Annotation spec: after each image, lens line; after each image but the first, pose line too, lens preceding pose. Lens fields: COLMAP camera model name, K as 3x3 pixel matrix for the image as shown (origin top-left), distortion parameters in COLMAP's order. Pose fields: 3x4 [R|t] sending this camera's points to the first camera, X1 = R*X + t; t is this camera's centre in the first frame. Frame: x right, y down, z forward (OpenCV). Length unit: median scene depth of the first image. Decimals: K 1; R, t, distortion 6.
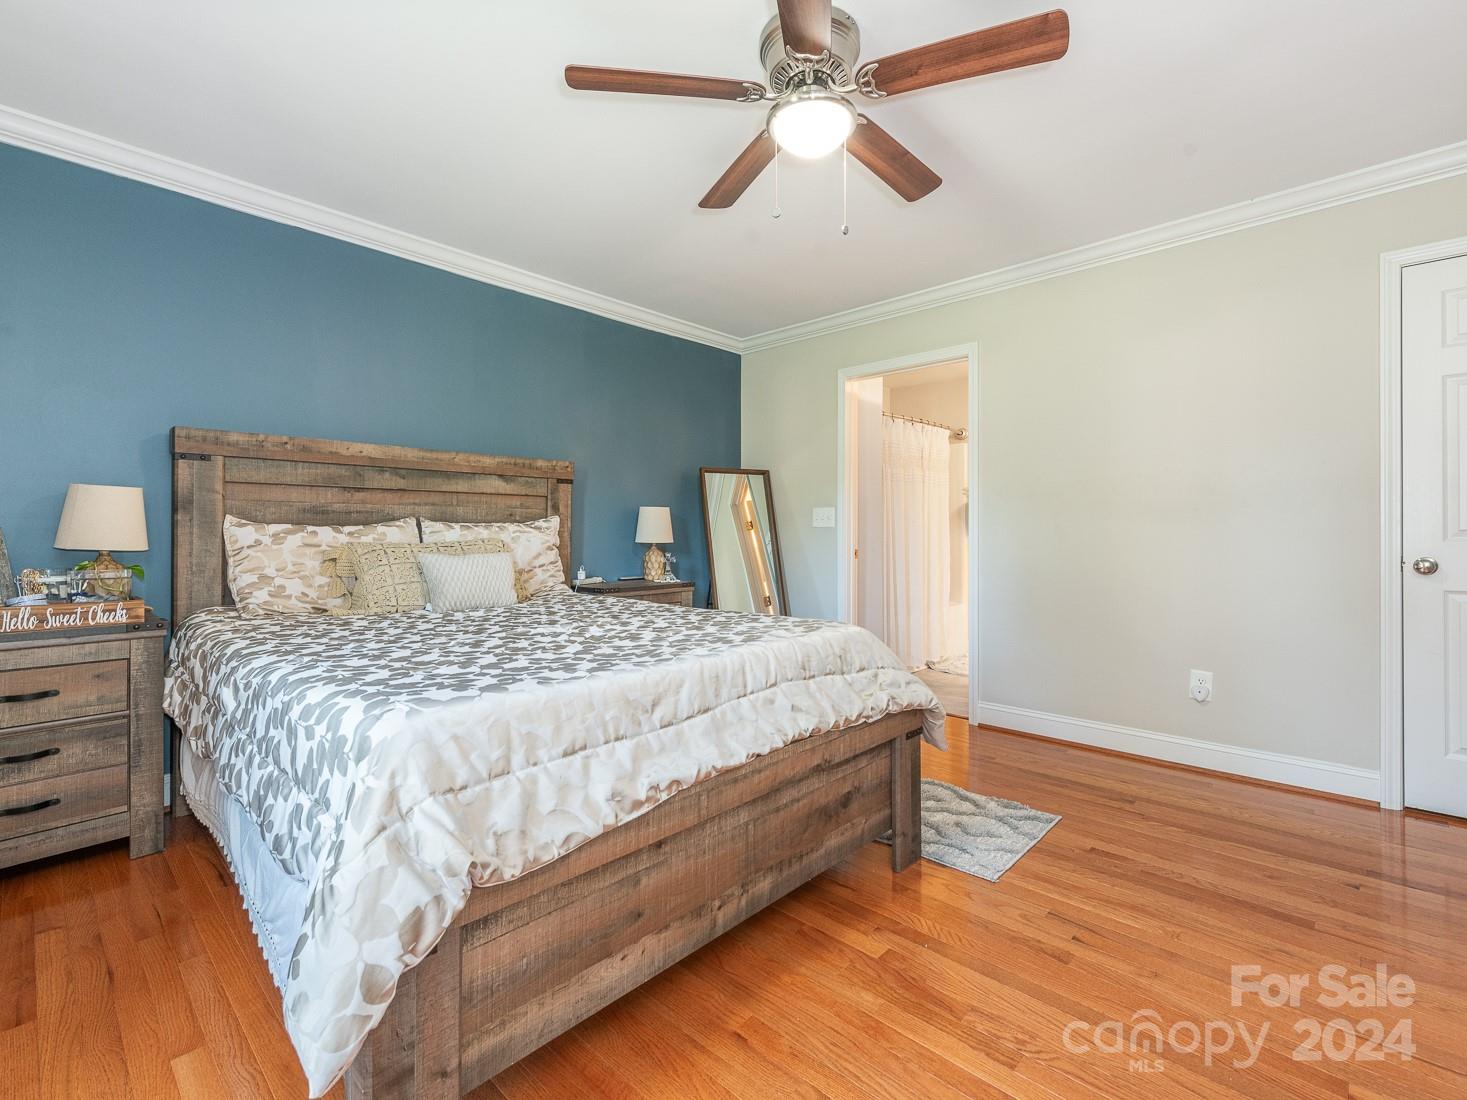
lens RADIAL K [[701.2, 0, 737.0], [0, 701.2, 528.4], [0, 0, 1]] dist [0.014310, -0.000099]
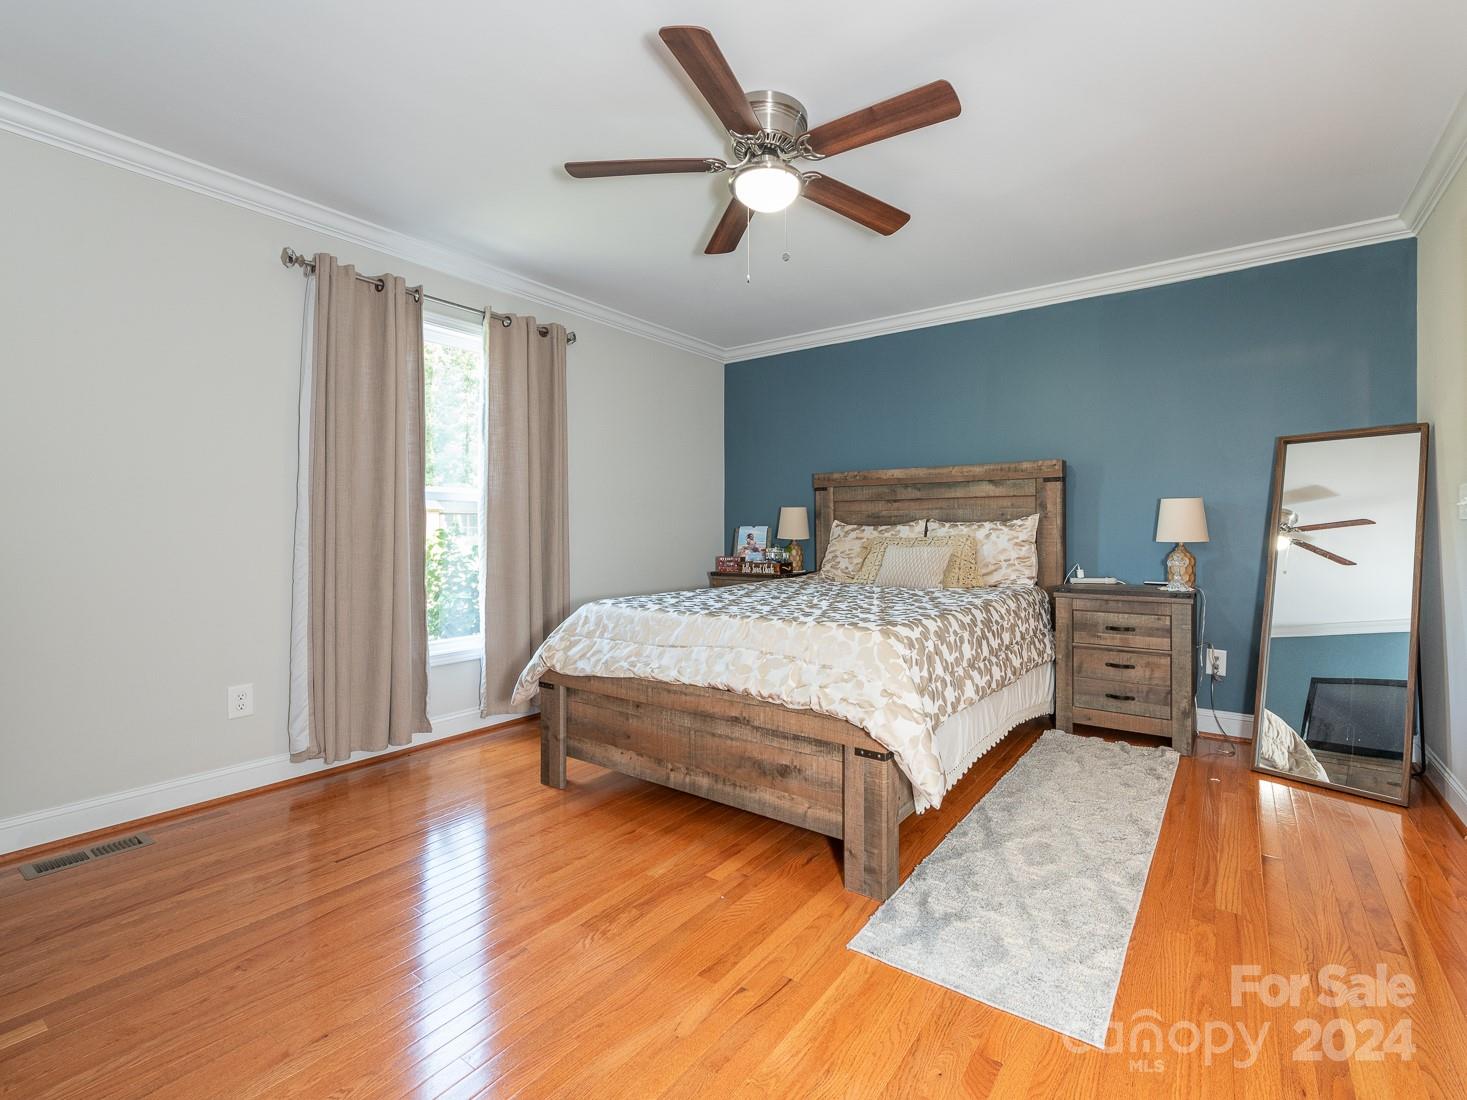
lens RADIAL K [[639.1, 0, 734.4], [0, 639.1, 523.7], [0, 0, 1]] dist [0.011279, -0.006574]
pose [[0.092043, -0.011705, -0.995686, 0.768163], [0.006731, 0.999915, -0.011133, 0.004963], [0.995732, -0.005678, 0.092114, 0.551545]]
